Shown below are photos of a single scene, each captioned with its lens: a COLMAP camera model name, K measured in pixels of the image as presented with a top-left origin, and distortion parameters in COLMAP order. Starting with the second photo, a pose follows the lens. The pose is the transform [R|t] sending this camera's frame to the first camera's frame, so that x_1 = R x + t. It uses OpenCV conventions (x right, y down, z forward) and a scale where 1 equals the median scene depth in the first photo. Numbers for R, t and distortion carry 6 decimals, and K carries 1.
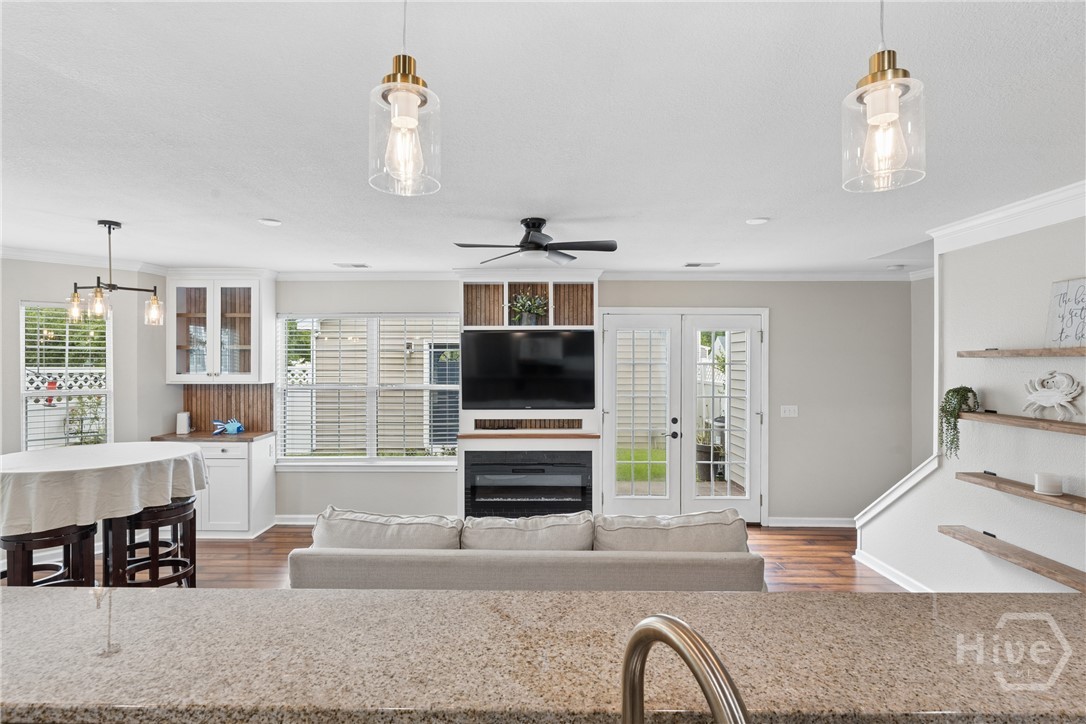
lens RADIAL K [[550.0, 0, 522.0], [0, 550.0, 361.7], [0, 0, 1]] dist [-0.003907, 0.000703]
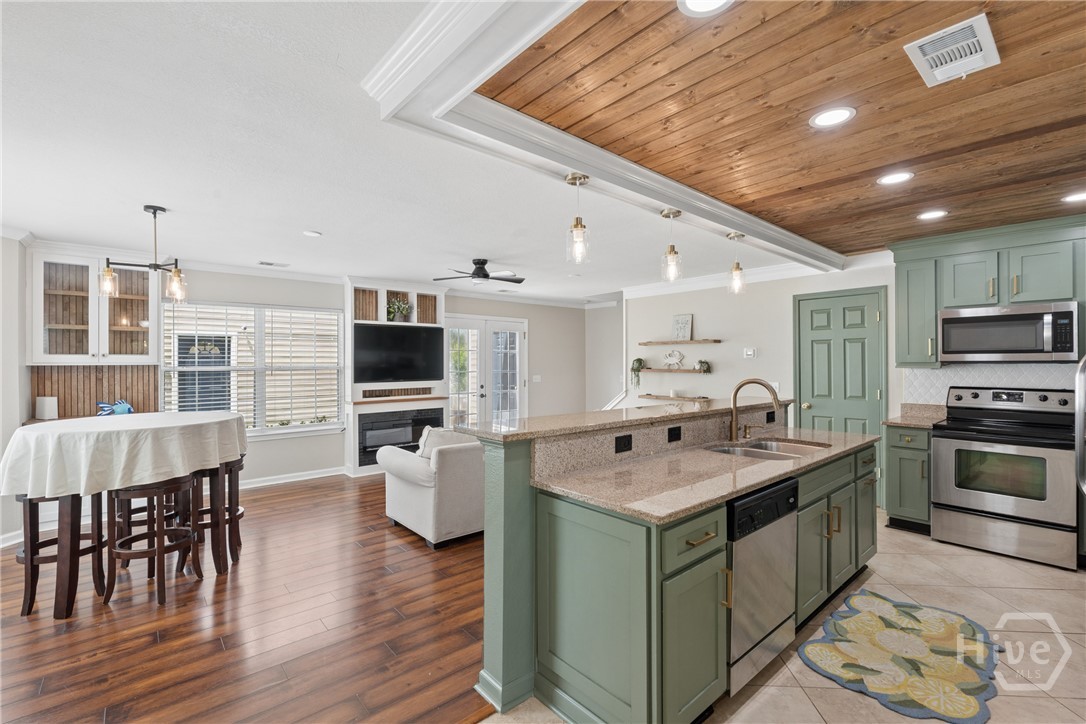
lens RADIAL K [[483.1, 0, 540.5], [0, 483.1, 361.9], [0, 0, 1]] dist [-0.003694, -0.000388]
pose [[0.750084, -0.002915, 0.661336, -0.540056], [0.002875, 0.999995, 0.001148, 0.036597], [-0.661336, 0.001040, 0.750089, -0.156693]]
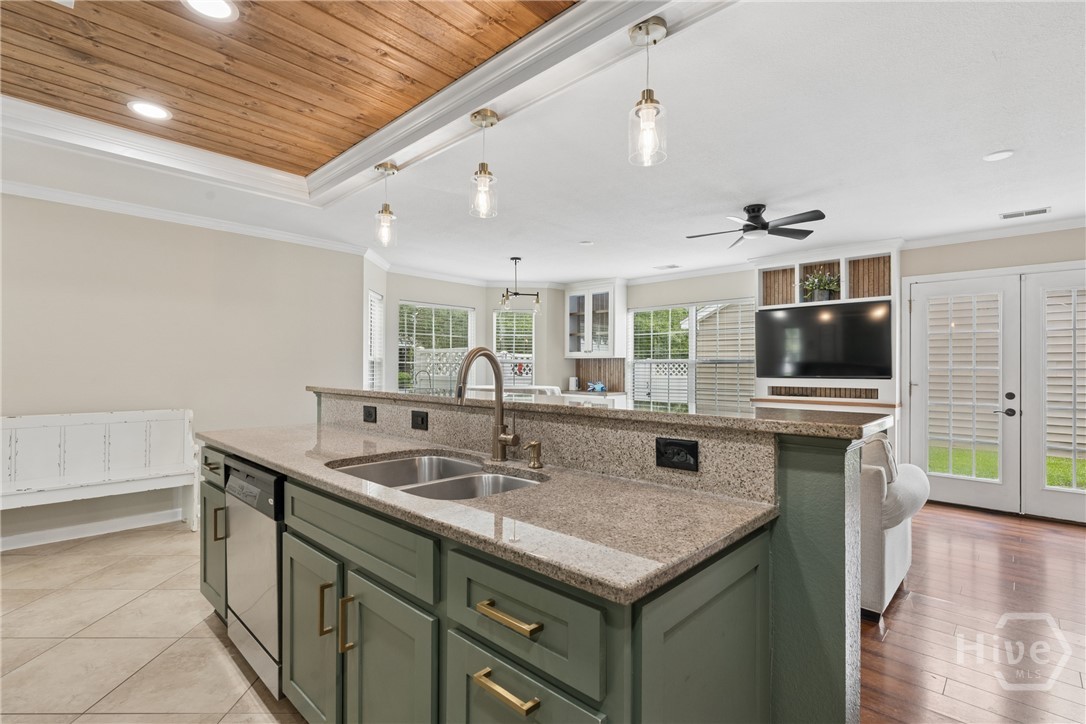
lens RADIAL K [[519.2, 0, 539.4], [0, 519.2, 363.5], [0, 0, 1]] dist [-0.003649, 0.000135]
pose [[0.725577, -0.002324, -0.688137, 0.317091], [-0.004851, 0.999952, -0.008492, 0.069734], [0.688124, 0.009499, 0.725531, -0.118944]]
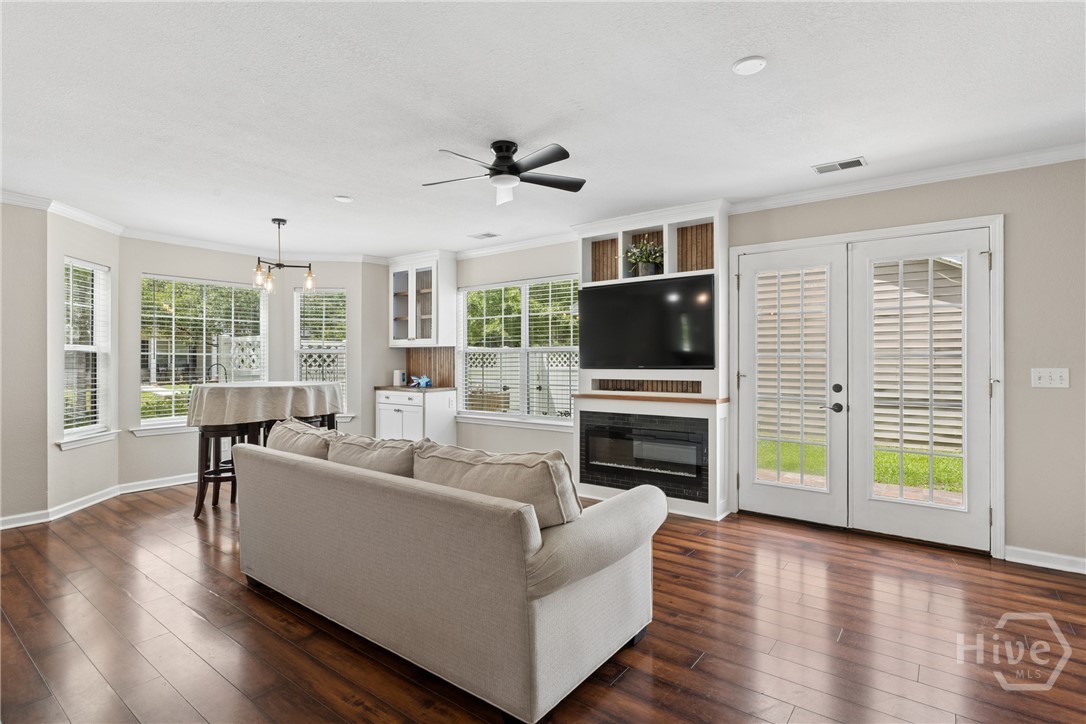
lens RADIAL K [[550.0, 0, 547.2], [0, 550.0, 360.1], [0, 0, 1]] dist [-0.003907, 0.000703]
pose [[0.800306, -0.001398, -0.599590, 0.429027], [0.003220, 0.999993, 0.001966, 0.070425], [0.599583, -0.003503, 0.800305, 0.189688]]
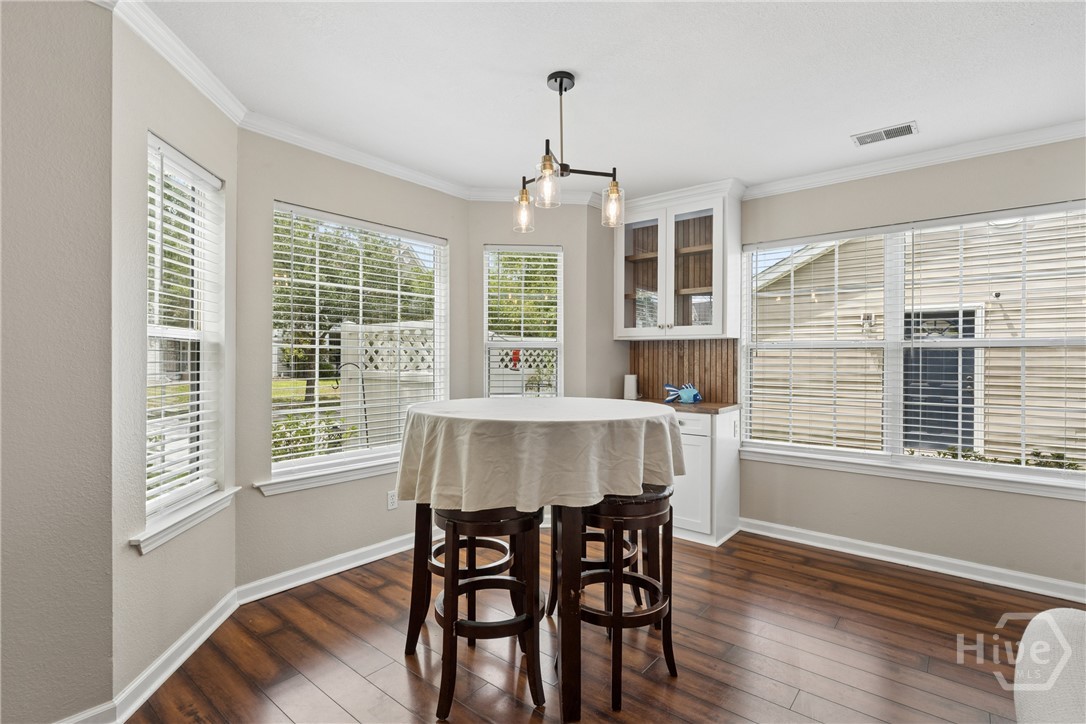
lens RADIAL K [[519.2, 0, 546.4], [0, 519.2, 364.8], [0, 0, 1]] dist [-0.003649, 0.000135]
pose [[0.783721, 0.012210, -0.620993, -0.233143], [-0.005106, 0.999900, 0.013216, 0.069881], [0.621092, -0.007186, 0.783705, 0.310428]]
